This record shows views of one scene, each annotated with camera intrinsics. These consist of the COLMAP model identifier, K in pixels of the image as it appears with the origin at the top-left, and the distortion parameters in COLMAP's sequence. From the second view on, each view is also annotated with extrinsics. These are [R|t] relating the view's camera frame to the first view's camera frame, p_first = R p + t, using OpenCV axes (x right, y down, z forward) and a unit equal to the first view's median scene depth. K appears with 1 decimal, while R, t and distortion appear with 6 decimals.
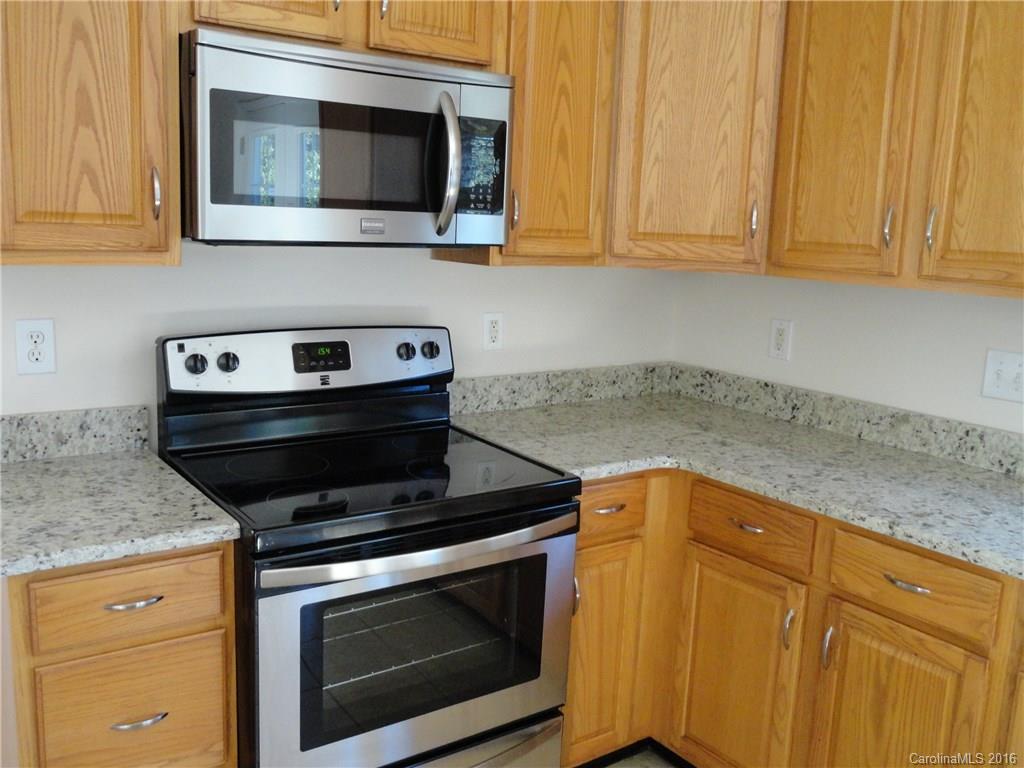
lens RADIAL K [[919.2, 0, 512.0], [0, 919.2, 384.0], [0, 0, 1]] dist [-0.036708, 0.008447]
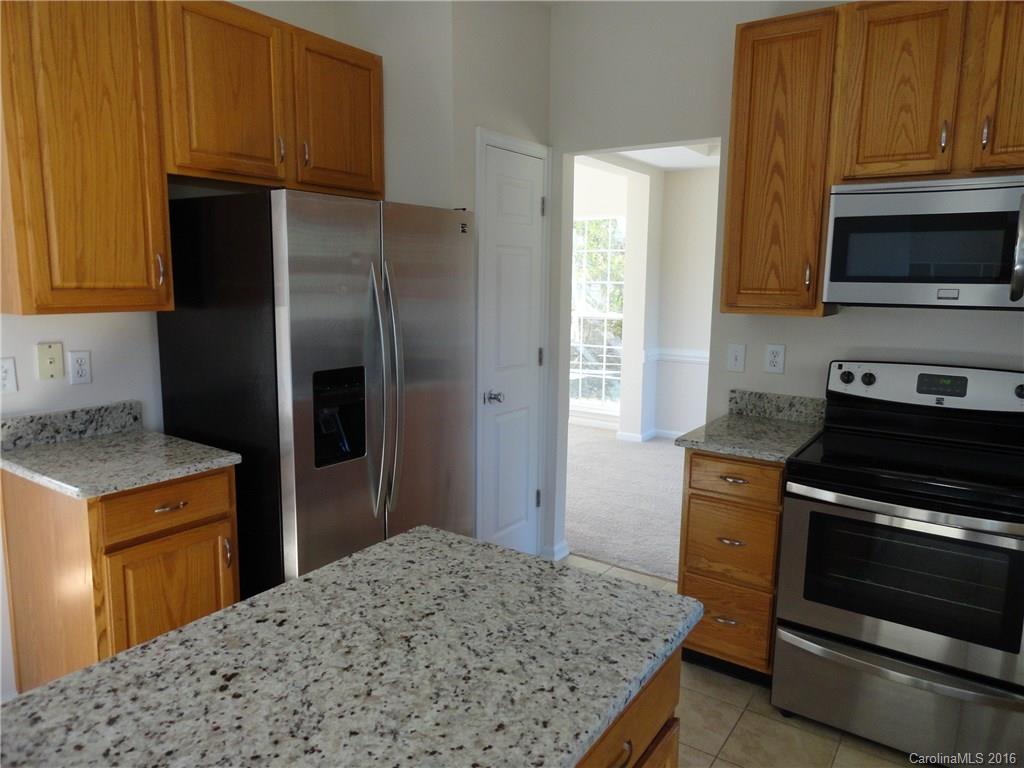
lens RADIAL K [[700.9, 0, 512.0], [0, 700.9, 384.0], [0, 0, 1]] dist [0.000183, 0.002876]
pose [[0.327646, 0.105552, -0.938886, 0.627040], [-0.163537, 0.985076, 0.053675, 0.020567], [0.930539, 0.135956, 0.340018, -0.005862]]
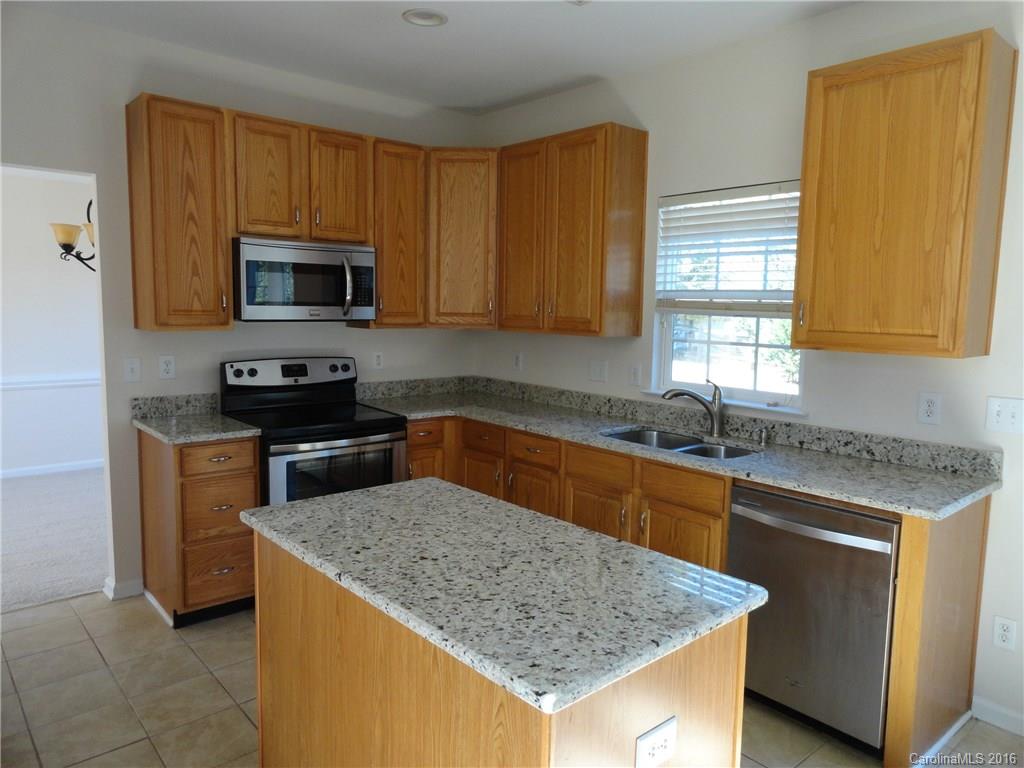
lens RADIAL K [[707.8, 0, 512.0], [0, 707.8, 384.0], [0, 0, 1]] dist [-0.003650, 0.002138]
pose [[0.996000, -0.029877, 0.084208, 0.182610], [0.034860, 0.997688, -0.058340, 0.126842], [-0.082270, 0.061042, 0.994739, -0.791977]]
